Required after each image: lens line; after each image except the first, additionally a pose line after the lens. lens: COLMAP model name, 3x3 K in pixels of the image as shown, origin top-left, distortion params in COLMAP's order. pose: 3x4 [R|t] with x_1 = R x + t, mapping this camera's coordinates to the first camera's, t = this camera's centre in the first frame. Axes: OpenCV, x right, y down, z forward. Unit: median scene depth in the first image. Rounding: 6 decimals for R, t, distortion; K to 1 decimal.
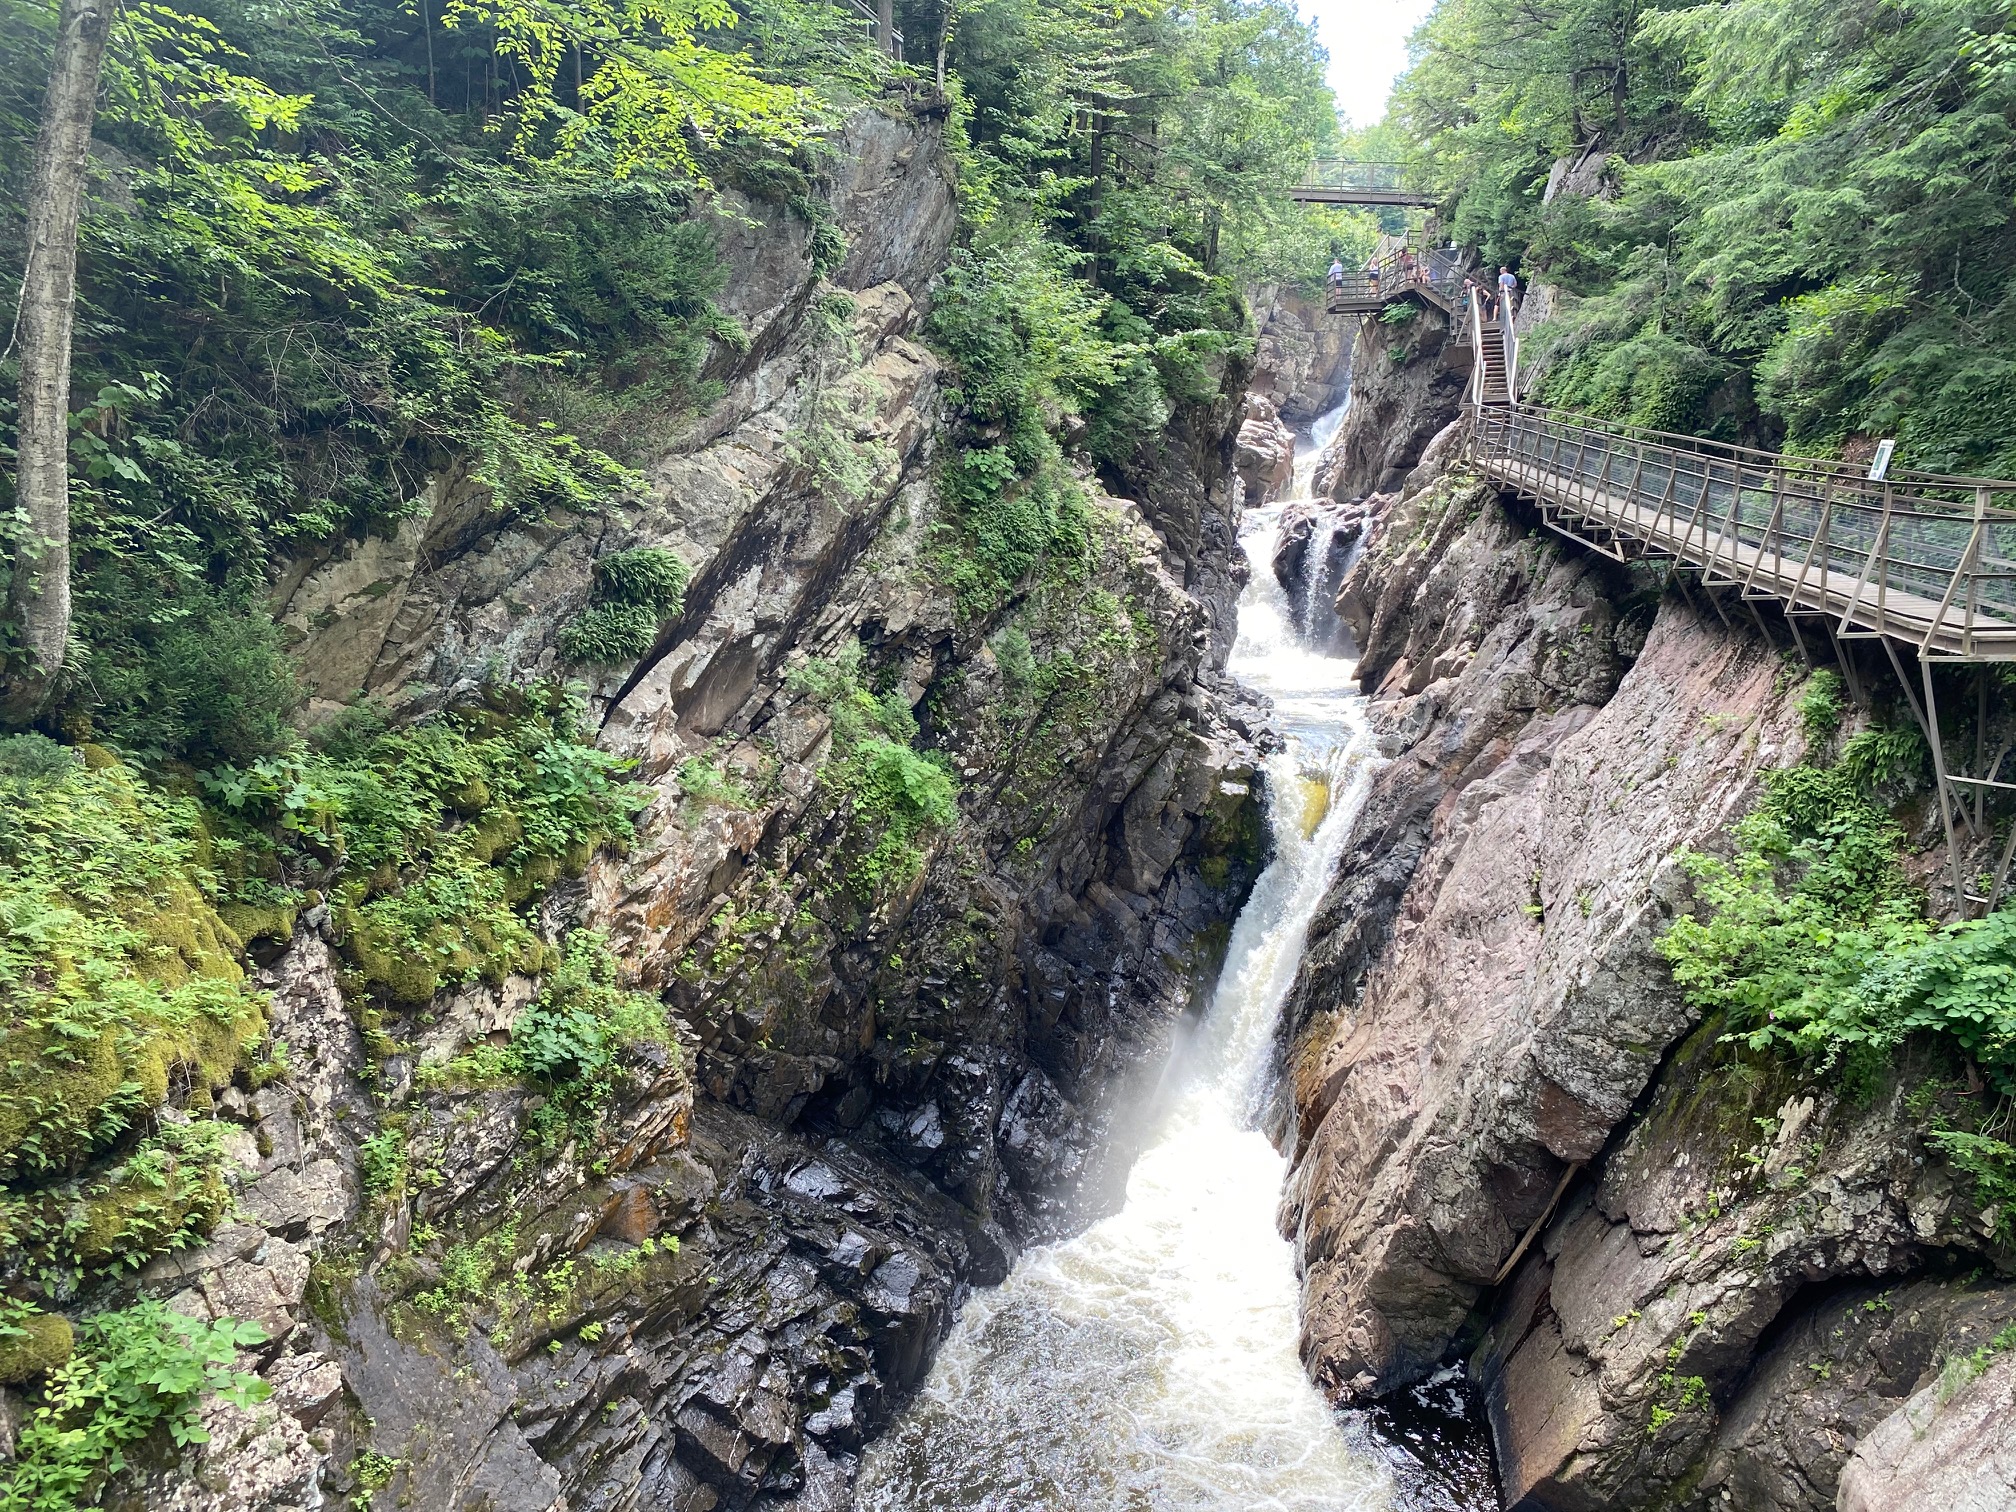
lens RADIAL K [[1528.2, 0, 1008.5], [0, 1528.2, 750.6], [0, 0, 1]] dist [-0.004196, 0.006239]
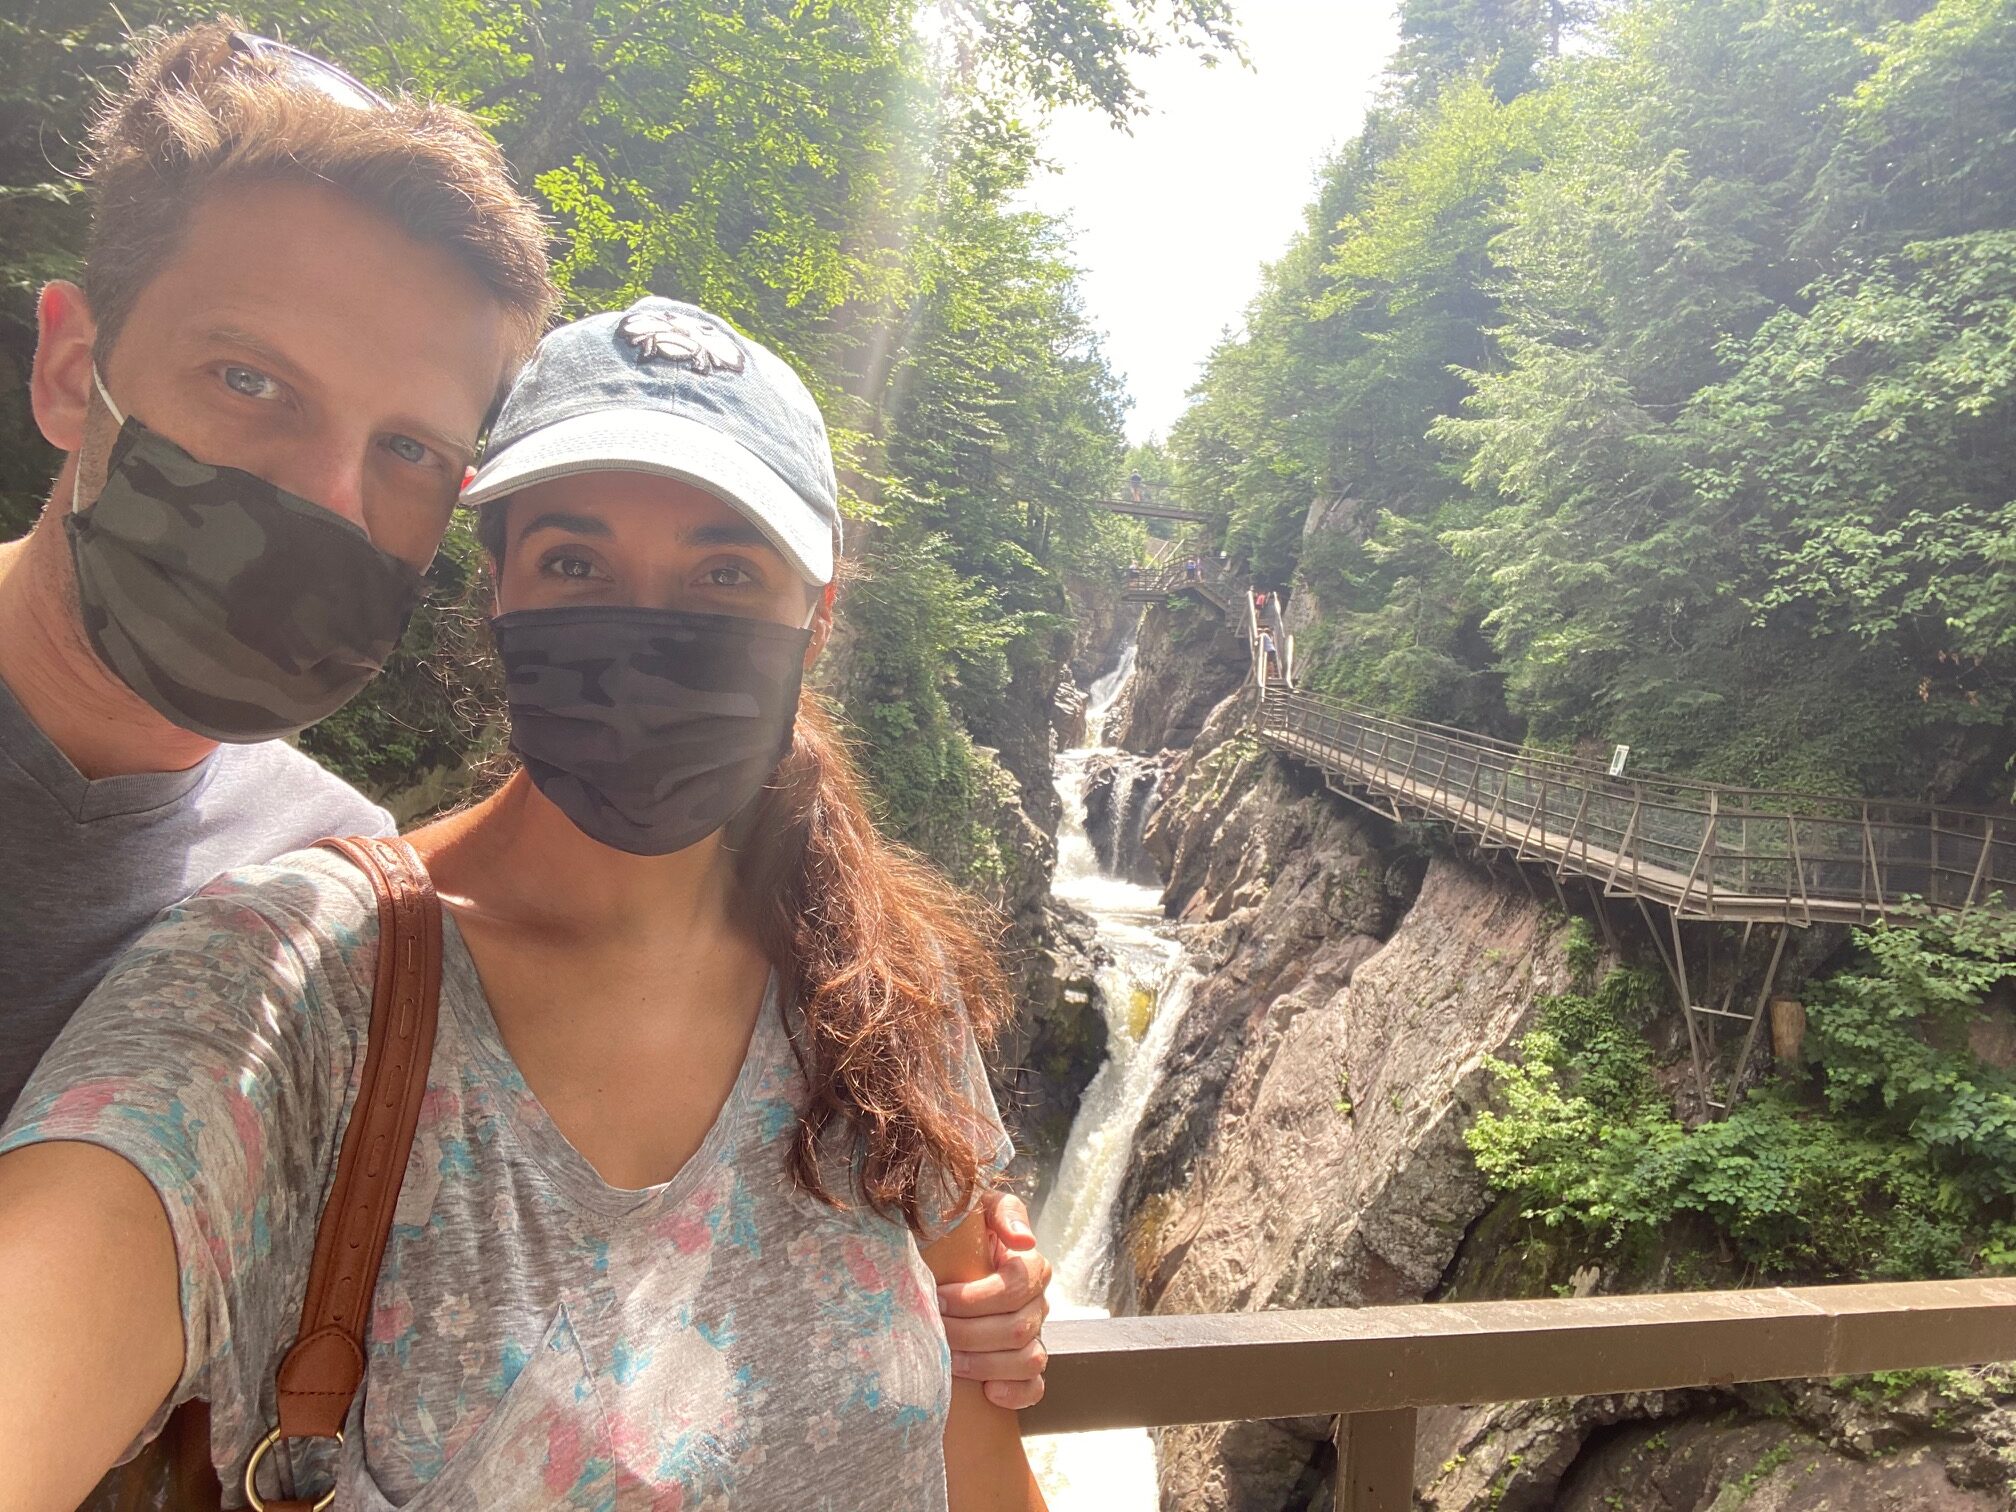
lens RADIAL K [[1351.7, 0, 1002.9], [0, 1351.7, 746.0], [0, 0, 1]] dist [0.035076, -0.032828]
pose [[0.985351, 0.053323, 0.161988, -0.111257], [-0.028349, 0.987860, -0.152739, -0.006264], [-0.168166, 0.145909, 0.974900, -0.045087]]
